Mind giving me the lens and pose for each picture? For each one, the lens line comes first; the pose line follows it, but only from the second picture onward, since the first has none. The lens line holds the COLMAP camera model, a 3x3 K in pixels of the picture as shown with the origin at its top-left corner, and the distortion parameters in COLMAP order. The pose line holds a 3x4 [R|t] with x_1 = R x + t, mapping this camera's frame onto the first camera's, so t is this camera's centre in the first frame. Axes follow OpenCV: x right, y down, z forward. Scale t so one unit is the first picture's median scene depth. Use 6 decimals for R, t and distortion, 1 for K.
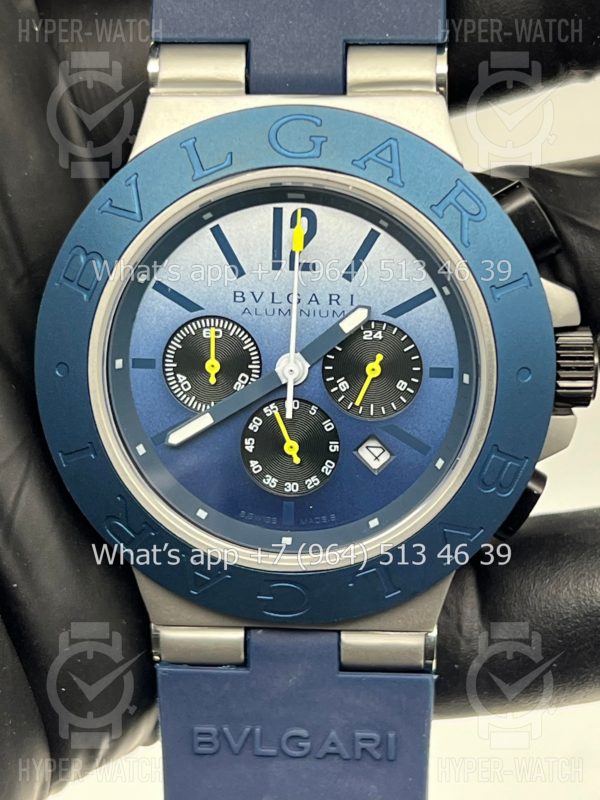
lens RADIAL K [[1865.6, 0, 293.0], [0, 1865.6, 396.5], [0, 0, 1]] dist [0.152665, 0.000000]
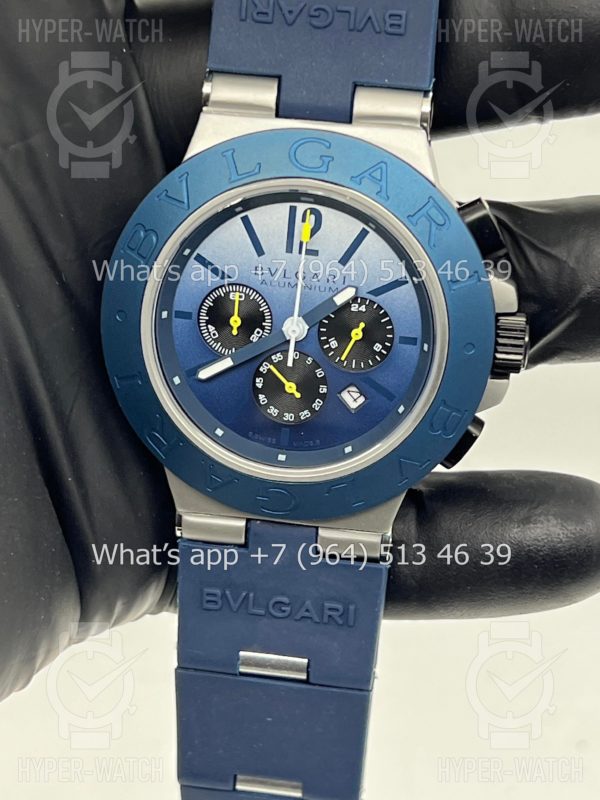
lens RADIAL K [[1865.6, 0, 302.9], [0, 1865.6, 399.5], [0, 0, 1]] dist [0.152665, 0.000000]
pose [[0.996390, 0.078896, -0.031347, 0.049865], [-0.076007, 0.993511, 0.084605, -0.076584], [0.037819, -0.081917, 0.995921, -0.312429]]
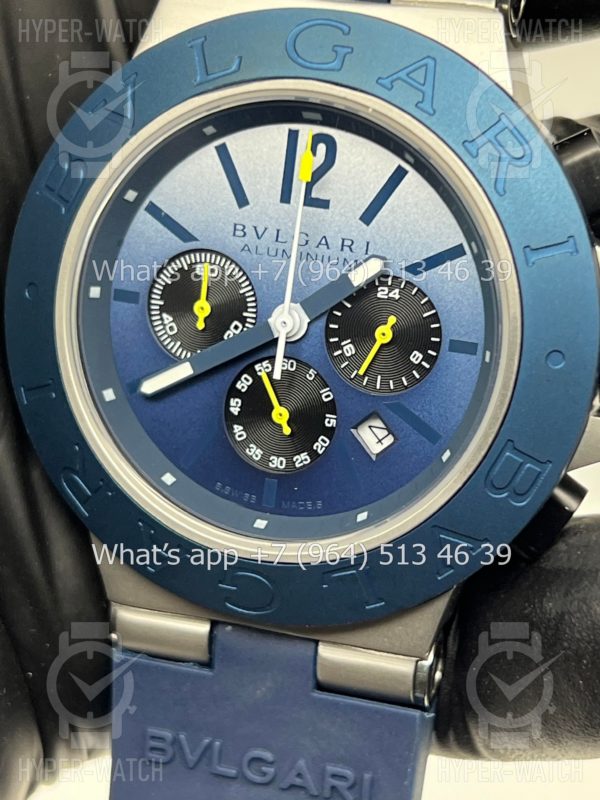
lens RADIAL K [[1865.6, 0, 297.0], [0, 1865.6, 384.5], [0, 0, 1]] dist [0.152665, 0.000000]
pose [[0.971113, 0.123990, -0.203878, 0.177800], [-0.129975, 0.991385, -0.016176, 0.026412], [0.200116, 0.042207, 0.978863, 0.174584]]
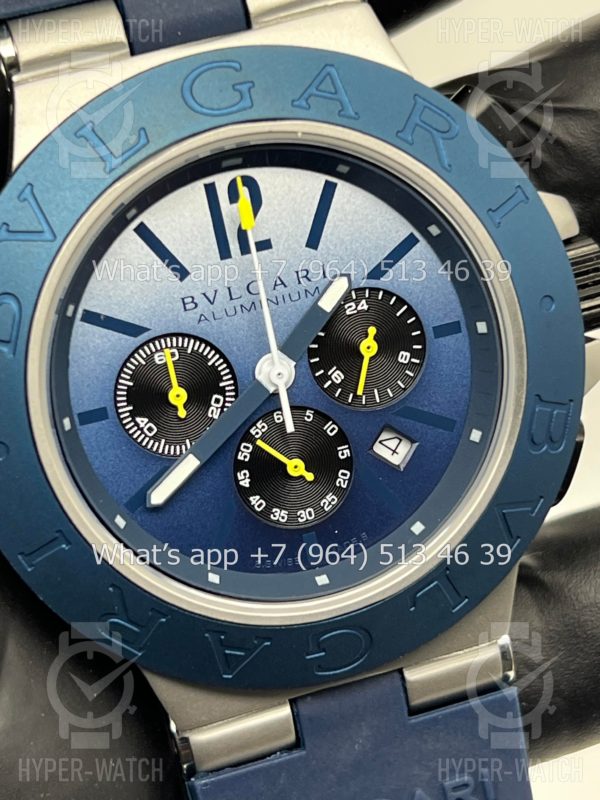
lens RADIAL K [[1865.6, 0, 291.5], [0, 1865.6, 385.5], [0, 0, 1]] dist [0.152665, 0.000000]
pose [[0.936902, -0.263669, 0.229551, -0.180218], [0.269677, 0.962936, 0.005384, -0.011799], [-0.222463, 0.056860, 0.973282, 0.210637]]
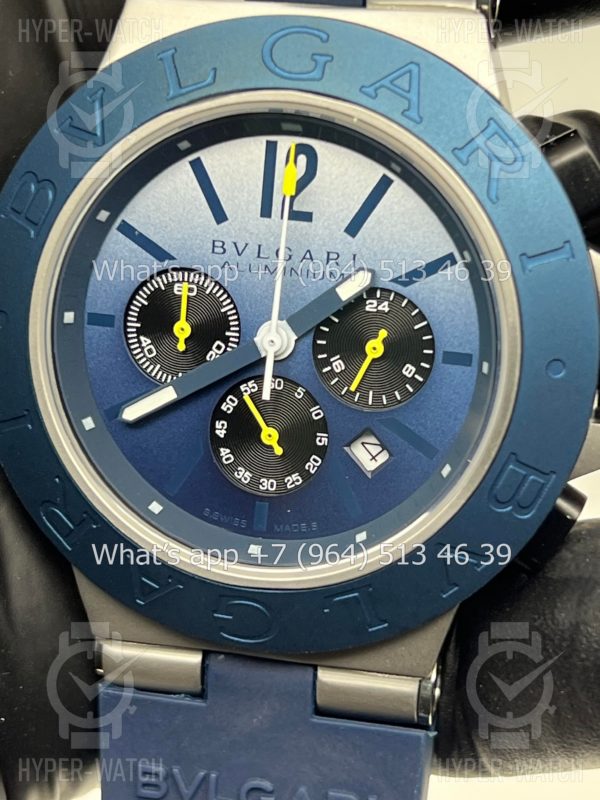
lens RADIAL K [[1865.6, 0, 299.0], [0, 1865.6, 378.4], [0, 0, 1]] dist [0.152665, 0.000000]
pose [[0.989654, 0.079253, -0.119598, 0.108250], [-0.081165, 0.996638, -0.011193, 0.010310], [0.118309, 0.020784, 0.992759, 0.189571]]
